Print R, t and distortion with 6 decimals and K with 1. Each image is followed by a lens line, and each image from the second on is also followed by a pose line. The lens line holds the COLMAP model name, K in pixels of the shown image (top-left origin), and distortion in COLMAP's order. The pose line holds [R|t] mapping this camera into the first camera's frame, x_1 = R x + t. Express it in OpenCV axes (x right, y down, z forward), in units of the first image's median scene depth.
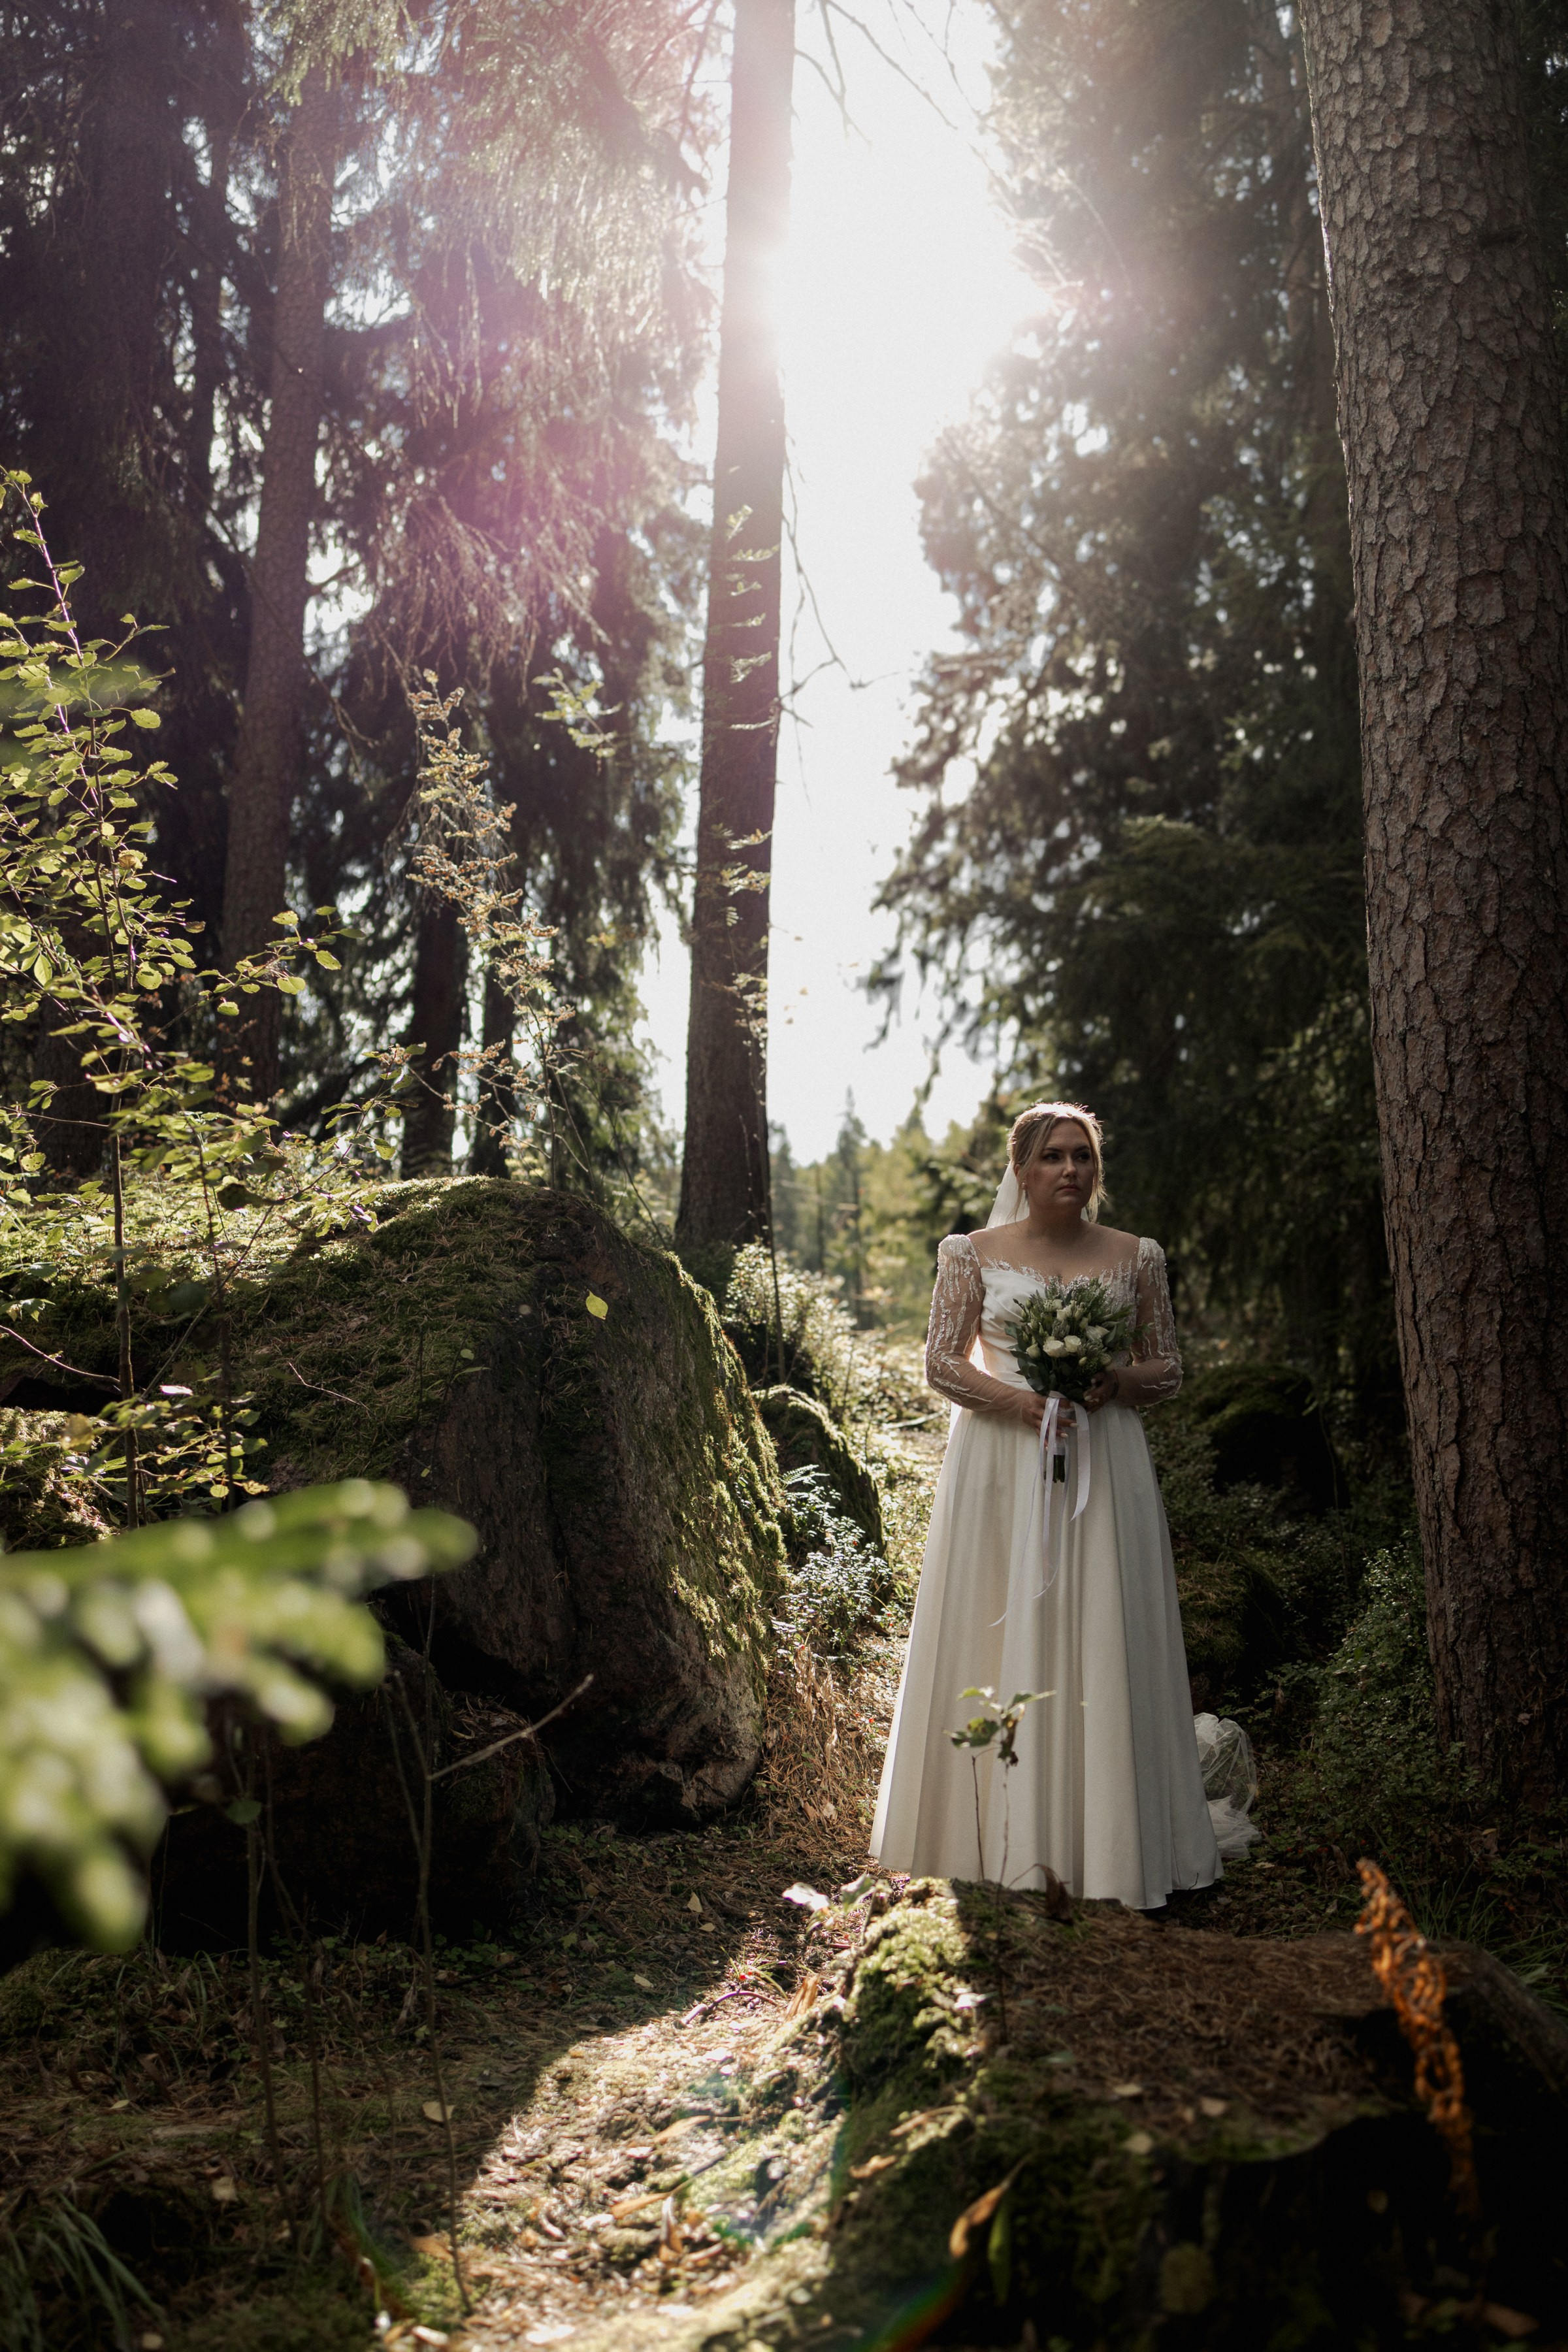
lens RADIAL K [[2421.8, 0, 731.6], [0, 2421.8, 1206.4], [0, 0, 1]] dist [0.038828, -0.018757]
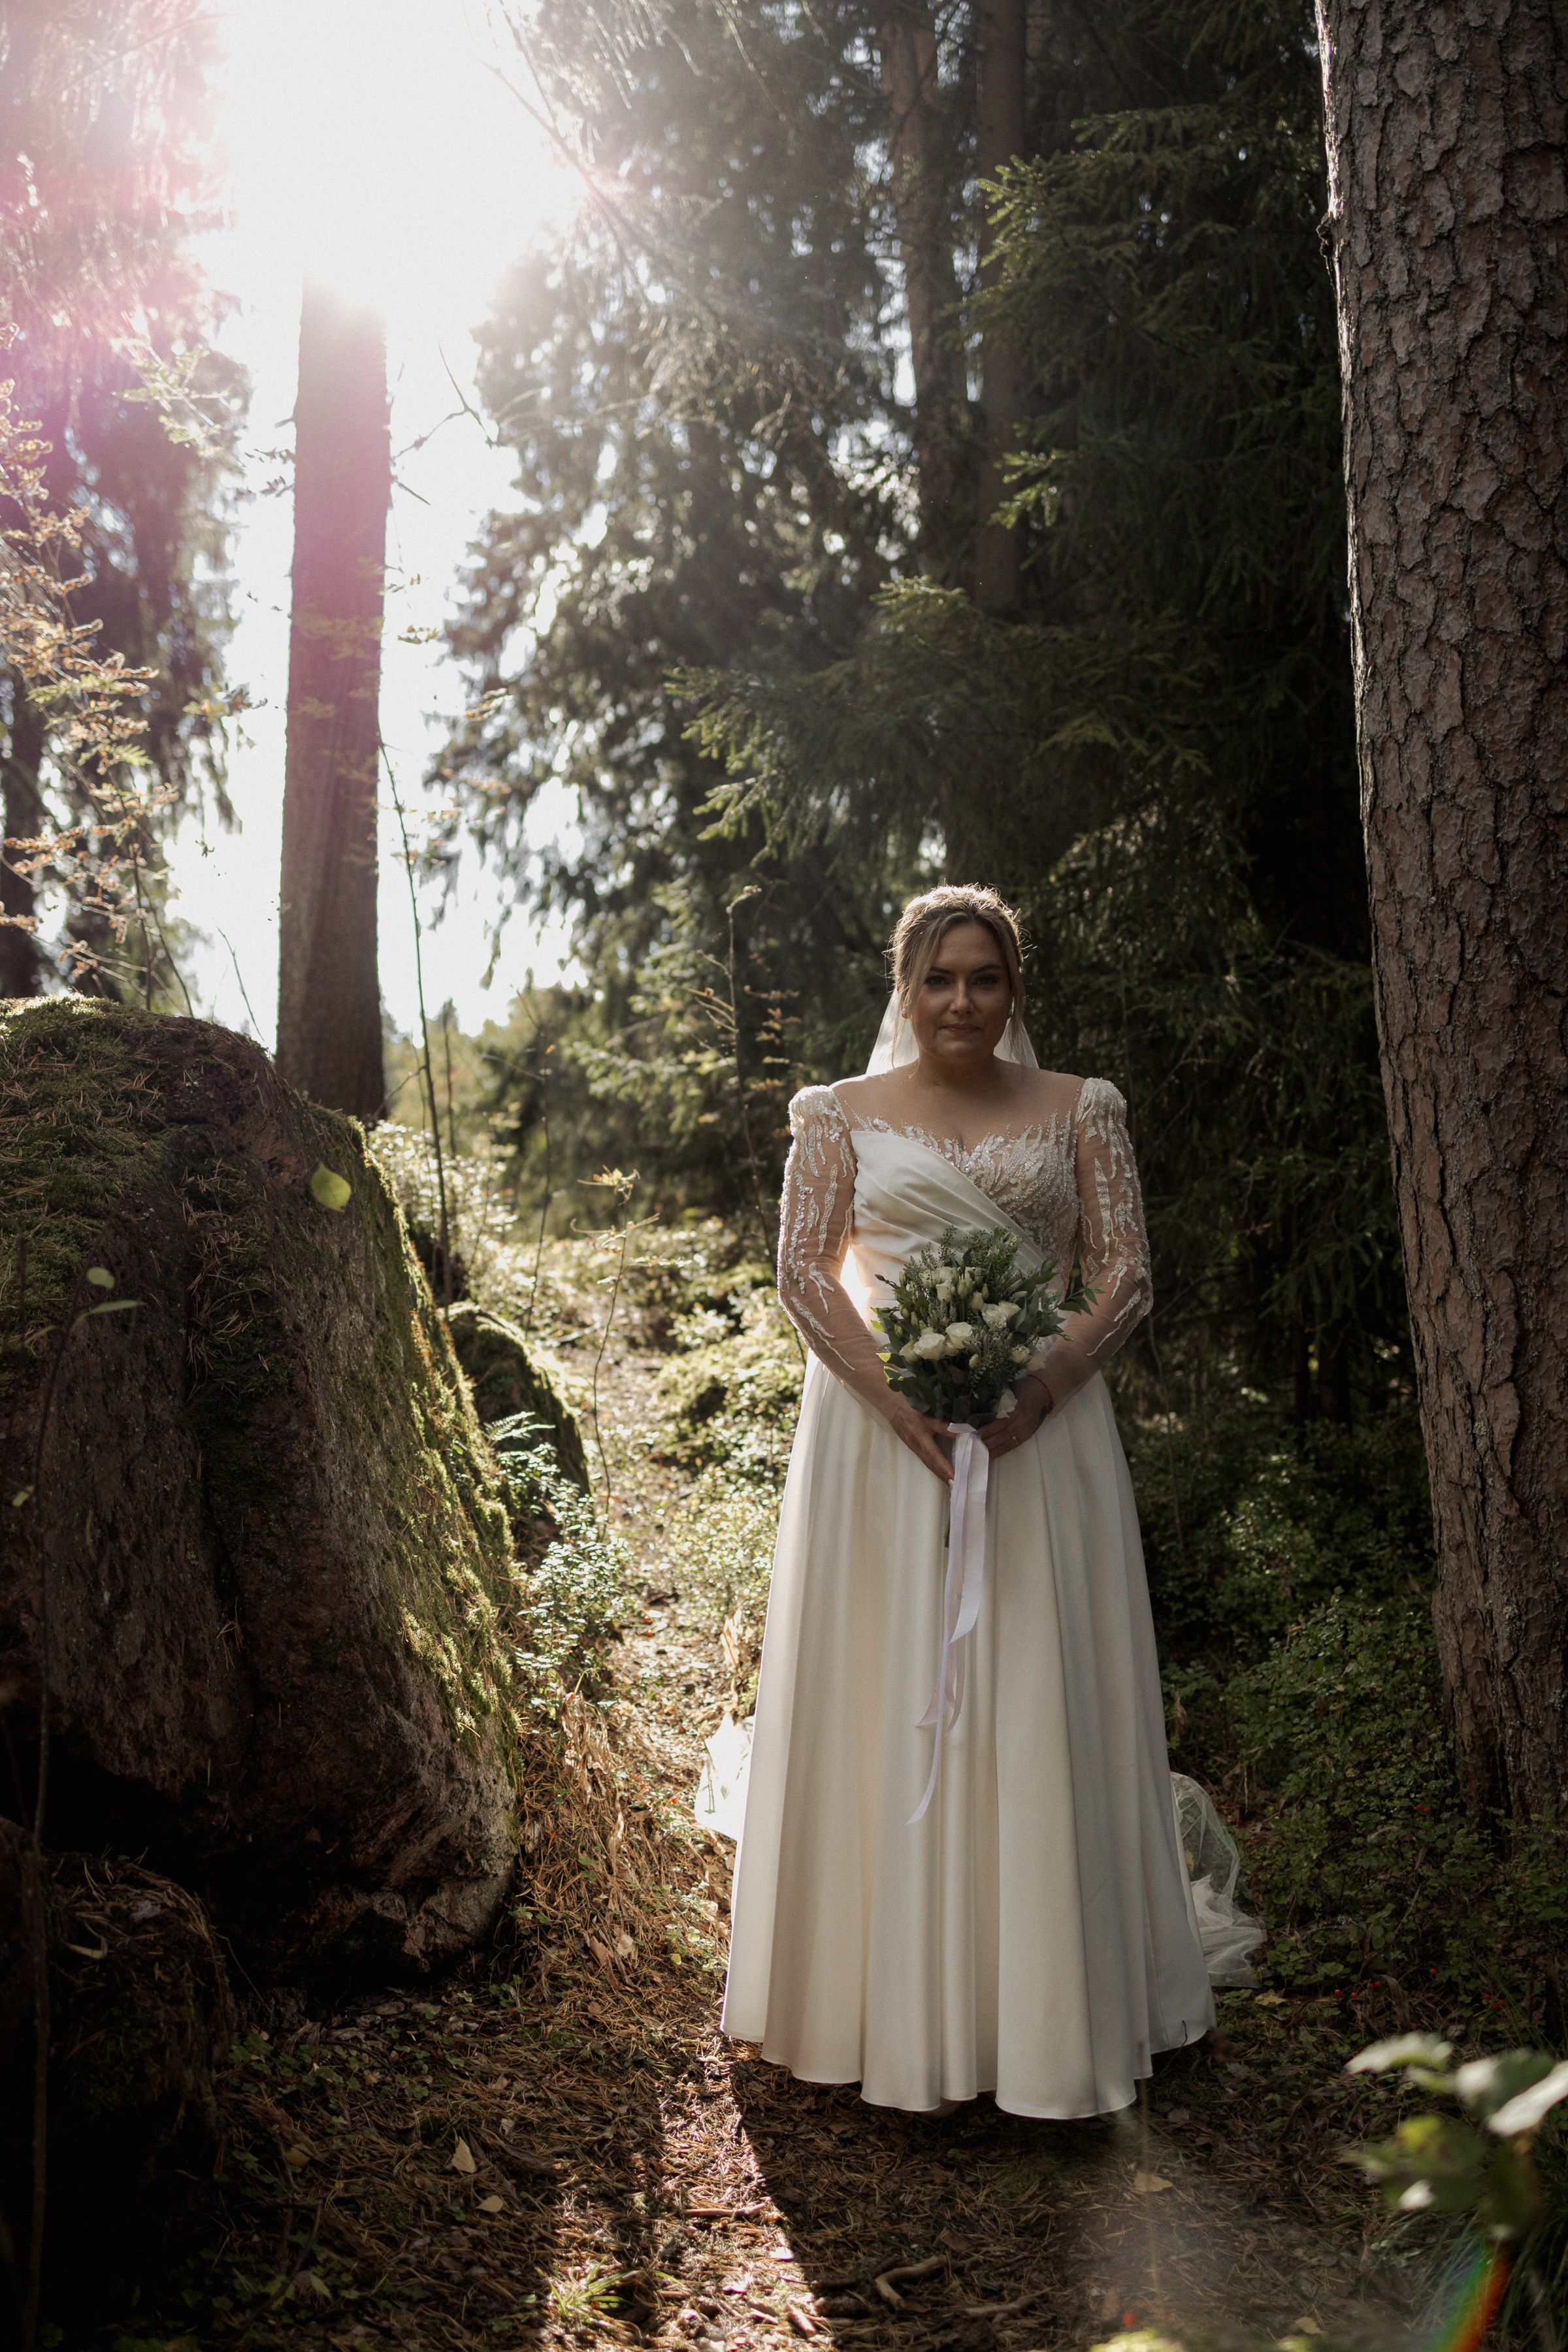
lens RADIAL K [[2421.8, 0, 731.6], [0, 2421.8, 1206.4], [0, 0, 1]] dist [0.038828, -0.018757]
pose [[0.981473, -0.005196, 0.191529, -0.055863], [-0.002881, 0.999119, 0.041870, 0.016640], [-0.191578, -0.041646, 0.980593, 0.332701]]
